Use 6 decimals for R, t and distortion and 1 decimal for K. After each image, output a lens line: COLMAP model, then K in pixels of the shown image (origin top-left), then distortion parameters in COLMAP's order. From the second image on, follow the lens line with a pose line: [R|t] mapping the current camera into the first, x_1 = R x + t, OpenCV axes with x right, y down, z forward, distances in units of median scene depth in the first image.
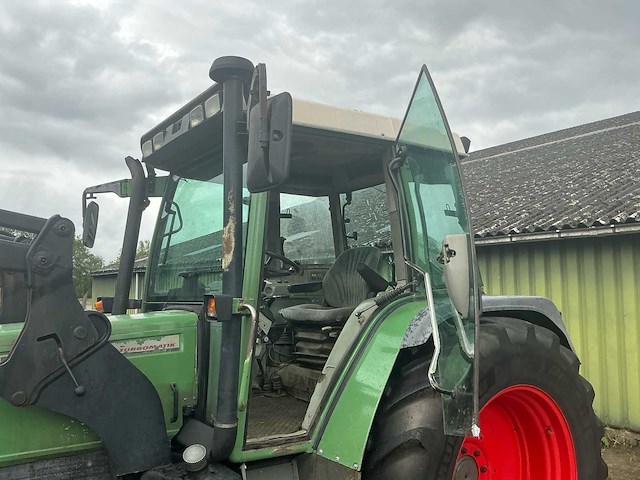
lens RADIAL K [[533.2, 0, 320.0], [0, 533.2, 236.5], [0, 0, 1]] dist [0.108717, -0.214599]
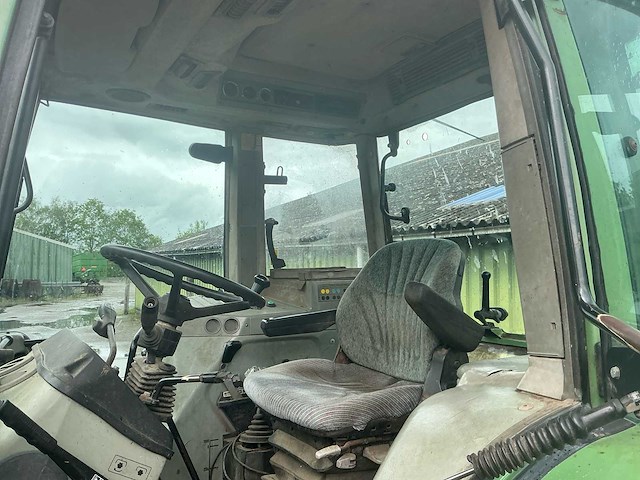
lens RADIAL K [[533.2, 0, 320.8], [0, 533.2, 241.8], [0, 0, 1]] dist [0.108717, -0.214599]
pose [[0.994563, -0.003819, -0.104063, 0.049480], [0.008965, 0.998757, 0.049027, -0.002622], [0.103746, -0.049694, 0.993362, 0.610202]]
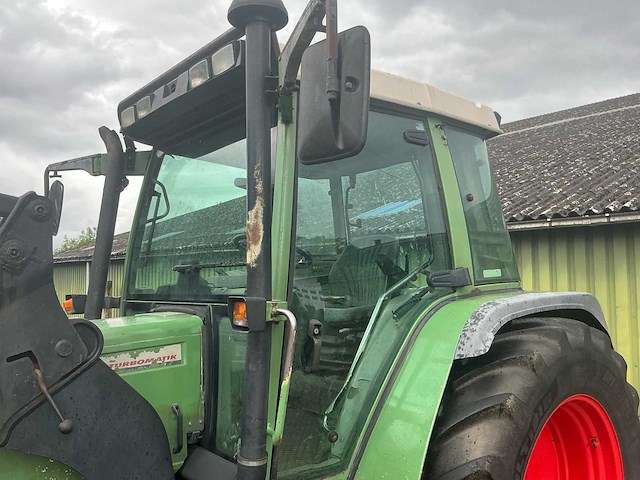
lens RADIAL K [[533.2, 0, 317.6], [0, 533.2, 237.0], [0, 0, 1]] dist [0.108717, -0.214599]
pose [[0.996588, 0.004009, 0.082439, -0.102580], [-0.005907, 0.999723, 0.022791, 0.001979], [-0.082325, -0.023200, 0.996335, 0.149272]]
